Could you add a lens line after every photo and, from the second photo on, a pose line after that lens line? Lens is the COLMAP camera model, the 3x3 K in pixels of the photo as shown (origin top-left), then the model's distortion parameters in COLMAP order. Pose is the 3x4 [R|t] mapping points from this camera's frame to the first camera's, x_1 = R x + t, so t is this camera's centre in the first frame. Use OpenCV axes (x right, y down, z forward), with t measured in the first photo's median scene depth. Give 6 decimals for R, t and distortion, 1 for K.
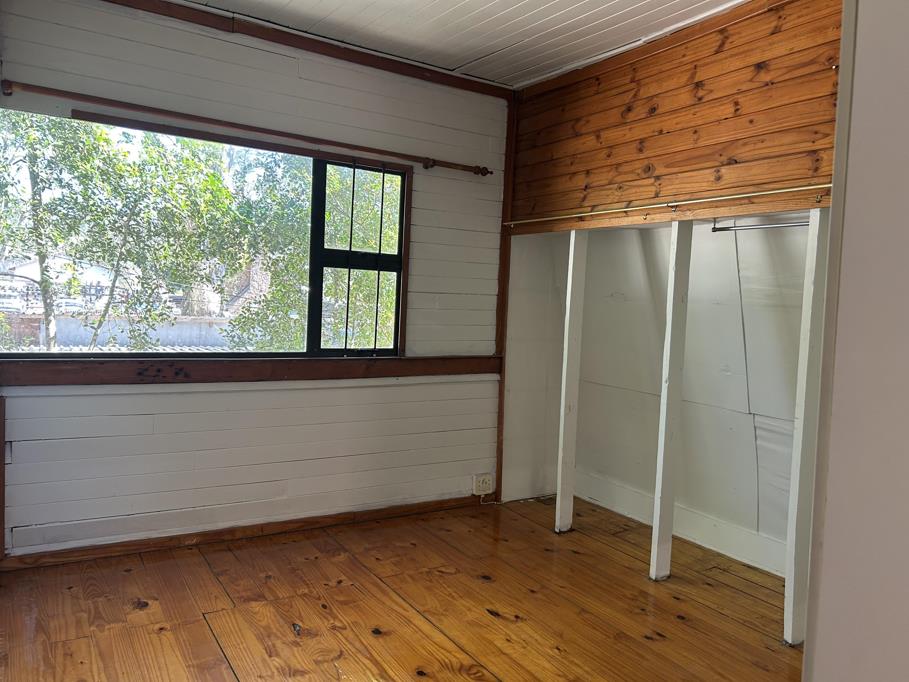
lens RADIAL K [[689.3, 0, 459.1], [0, 689.3, 338.7], [0, 0, 1]] dist [0.048596, -0.039099]
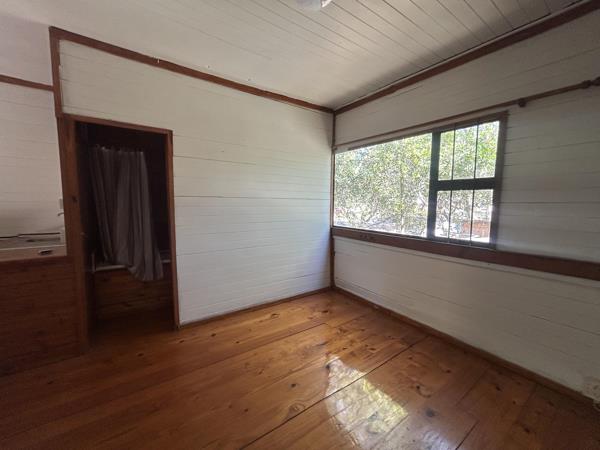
lens RADIAL K [[241.0, 0, 300.7], [0, 241.0, 225.3], [0, 0, 1]] dist [0.000628, -0.000297]
pose [[0.054096, 0.046037, -0.997474, 0.421747], [-0.074182, 0.996361, 0.041962, -0.015420], [0.995776, 0.071724, 0.057314, 0.628597]]
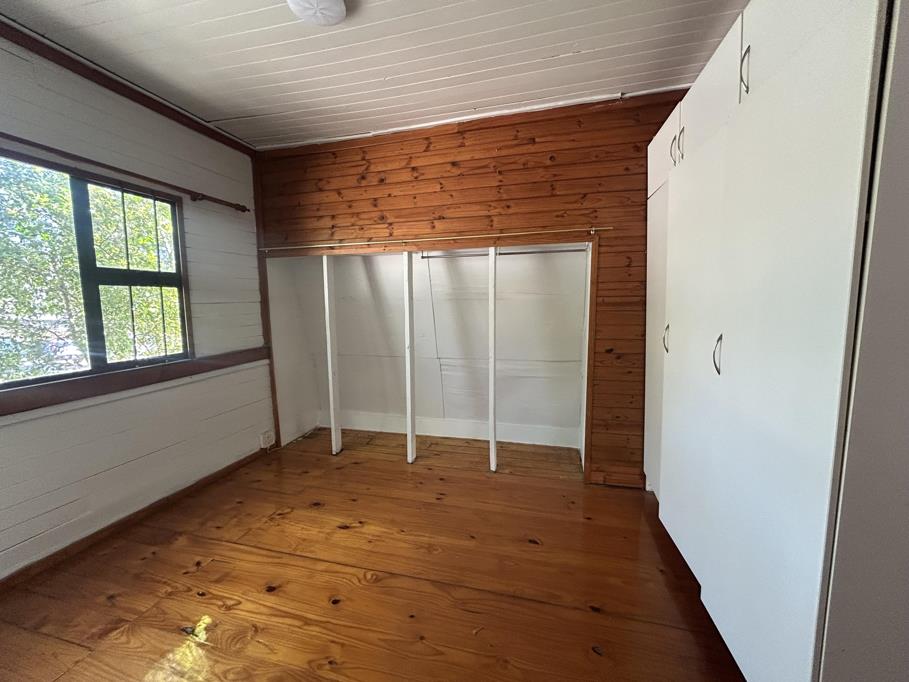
lens RADIAL K [[365.1, 0, 454.3], [0, 365.1, 340.4], [0, 0, 1]] dist [0.000628, -0.000297]
pose [[0.729979, -0.128758, 0.671232, -0.189593], [0.088395, 0.991632, 0.094088, -0.026703], [-0.677730, -0.009349, 0.735252, 0.242385]]
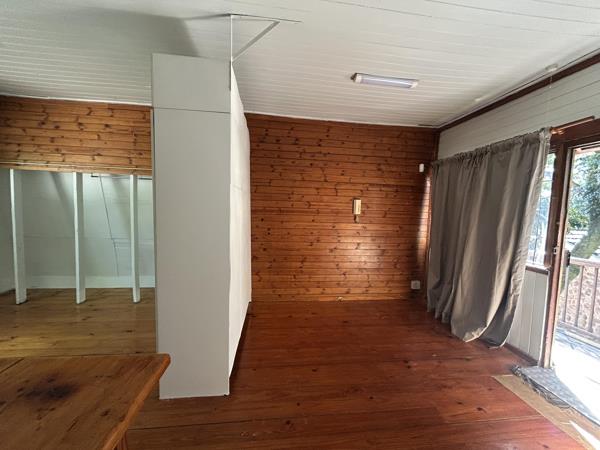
lens RADIAL K [[241.0, 0, 300.5], [0, 241.0, 225.3], [0, 0, 1]] dist [0.000628, -0.000297]
pose [[0.432349, -0.091296, 0.897073, -0.151322], [0.042097, 0.995820, 0.081057, -0.000841], [-0.900723, 0.002719, 0.434385, -0.181587]]
